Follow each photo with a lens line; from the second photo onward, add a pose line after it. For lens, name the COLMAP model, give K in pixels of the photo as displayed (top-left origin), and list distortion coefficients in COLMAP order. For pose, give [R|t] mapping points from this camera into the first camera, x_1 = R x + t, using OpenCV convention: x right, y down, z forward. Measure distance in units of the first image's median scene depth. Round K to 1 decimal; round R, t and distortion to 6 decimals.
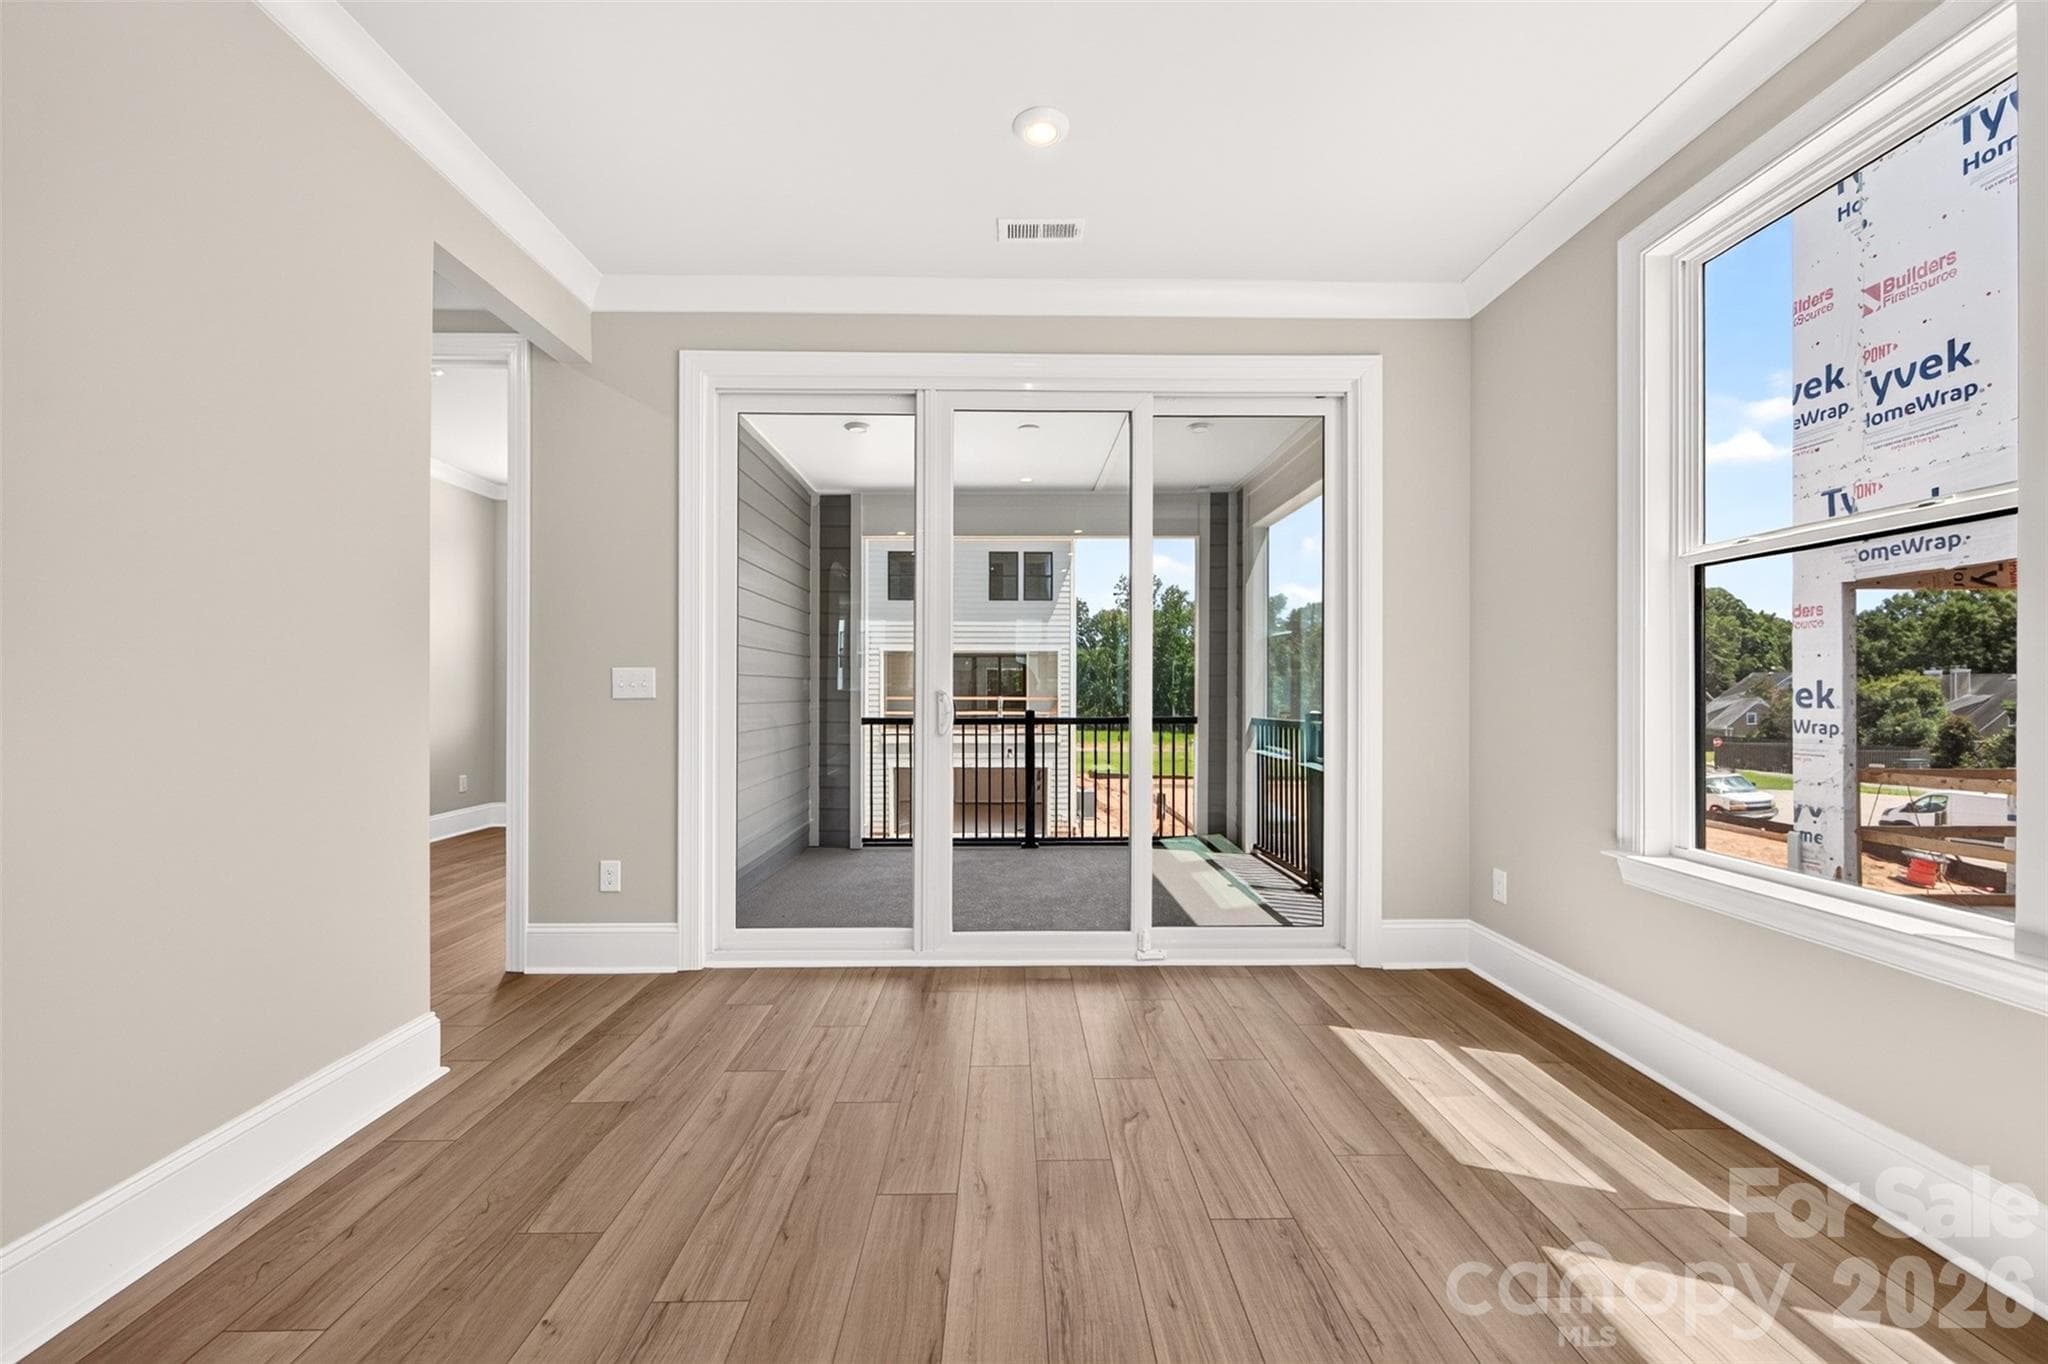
lens RADIAL K [[802.0, 0, 1019.6], [0, 802.0, 674.3], [0, 0, 1]] dist [-0.003510, -0.000408]
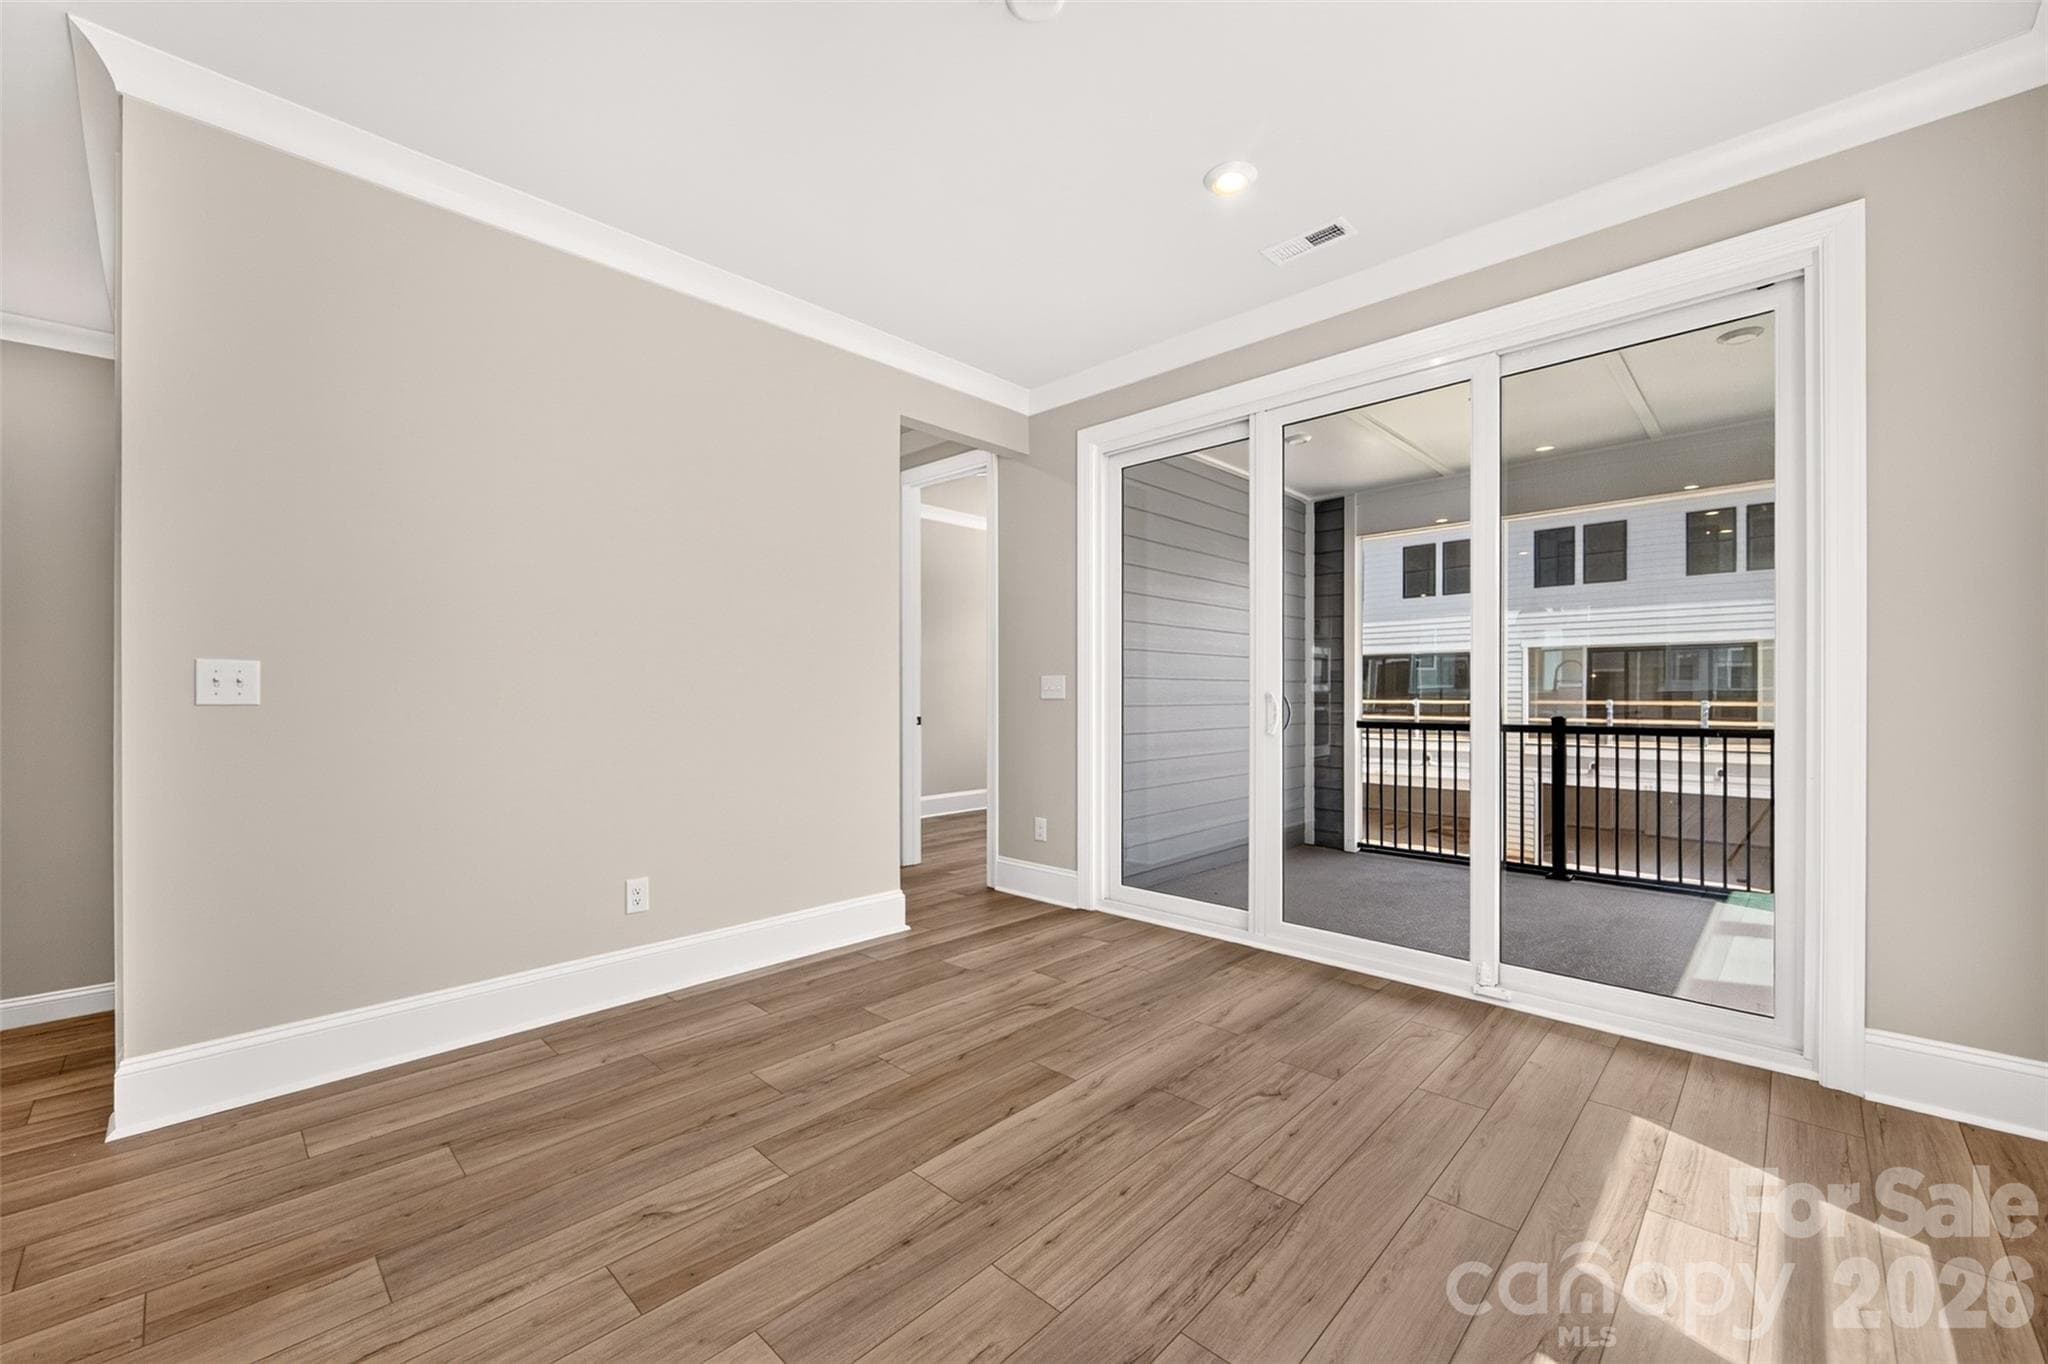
lens RADIAL K [[805.3, 0, 1021.3], [0, 805.3, 686.4], [0, 0, 1]] dist [-0.000350, -0.000150]
pose [[0.709351, -0.006299, -0.704828, 0.421026], [0.014518, 0.999878, 0.005676, -0.000136], [0.704706, -0.014259, 0.709356, 0.009731]]
